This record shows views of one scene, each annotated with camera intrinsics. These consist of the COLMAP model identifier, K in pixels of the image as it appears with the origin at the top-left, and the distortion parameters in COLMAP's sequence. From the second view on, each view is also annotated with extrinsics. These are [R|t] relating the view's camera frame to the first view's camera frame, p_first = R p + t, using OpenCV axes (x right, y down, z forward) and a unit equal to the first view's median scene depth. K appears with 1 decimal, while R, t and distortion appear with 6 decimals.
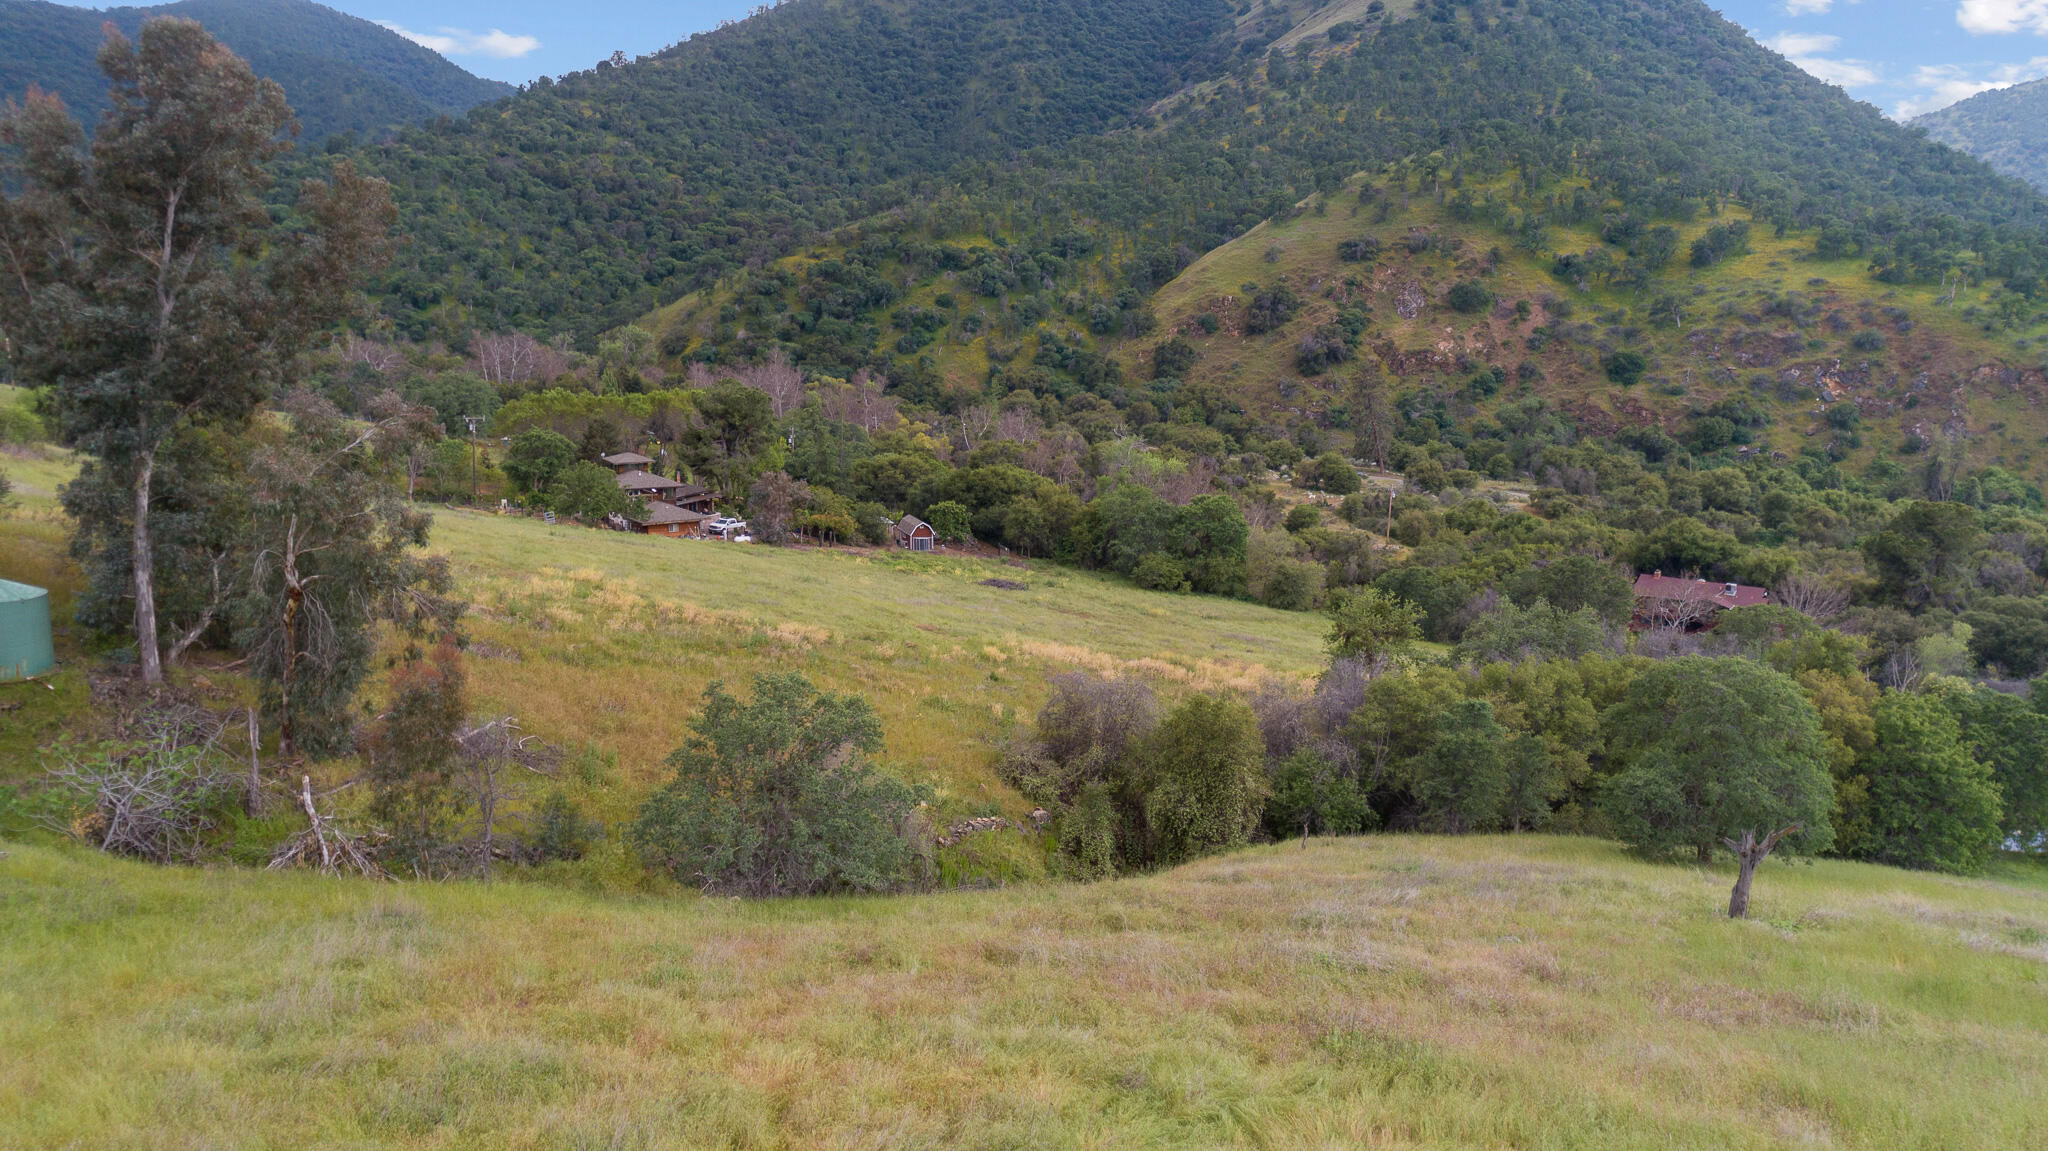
lens RADIAL K [[1383.2, 0, 1022.2], [0, 1383.2, 571.7], [0, 0, 1]] dist [-0.015332, 0.012954]
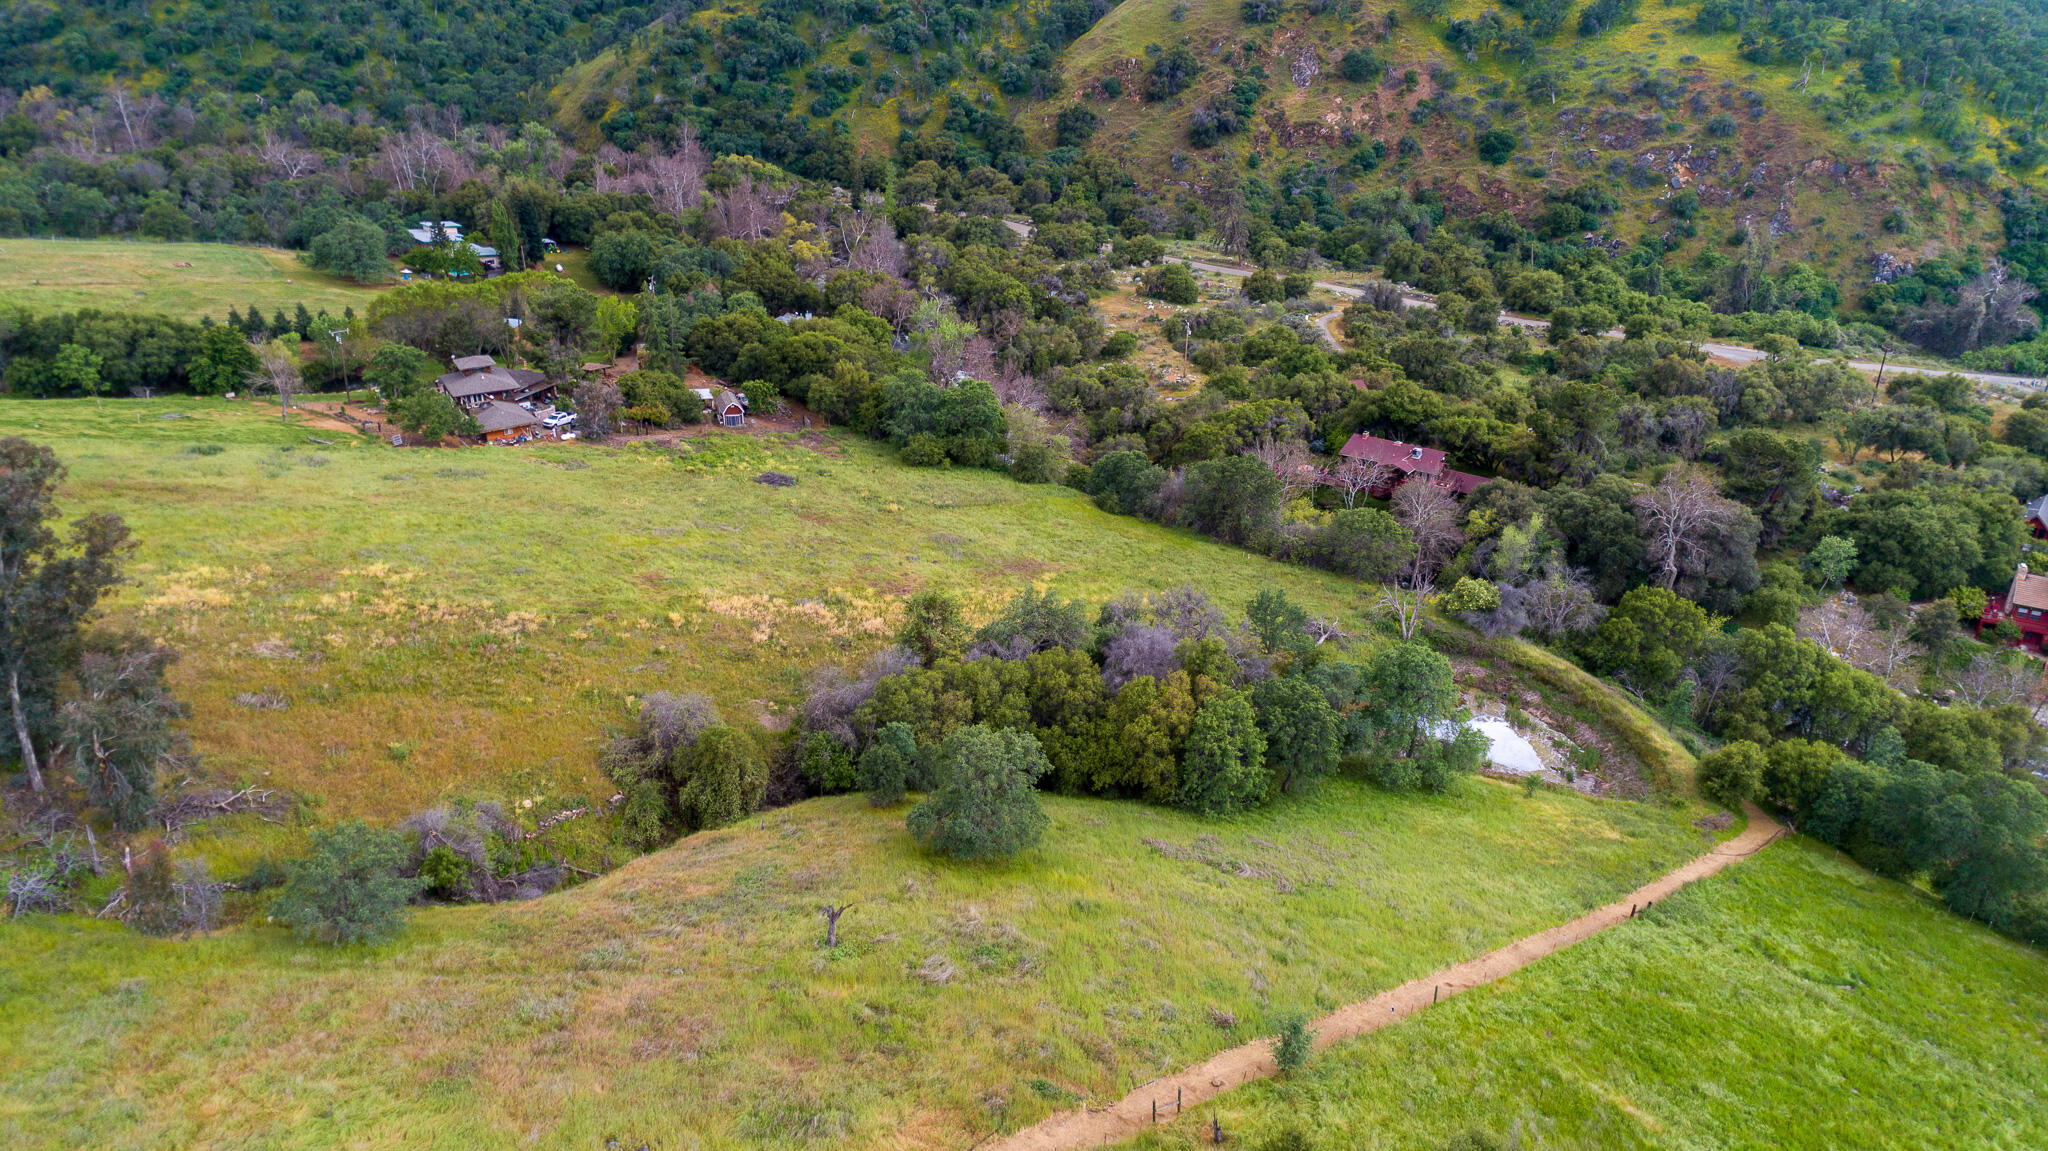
lens RADIAL K [[1384.9, 0, 1023.1], [0, 1384.9, 572.7], [0, 0, 1]] dist [-0.015380, 0.012627]
pose [[0.999968, -0.004479, -0.006559, 0.092153], [0.005873, 0.972972, 0.230849, -0.083255], [0.005347, -0.230881, 0.972967, -0.093892]]
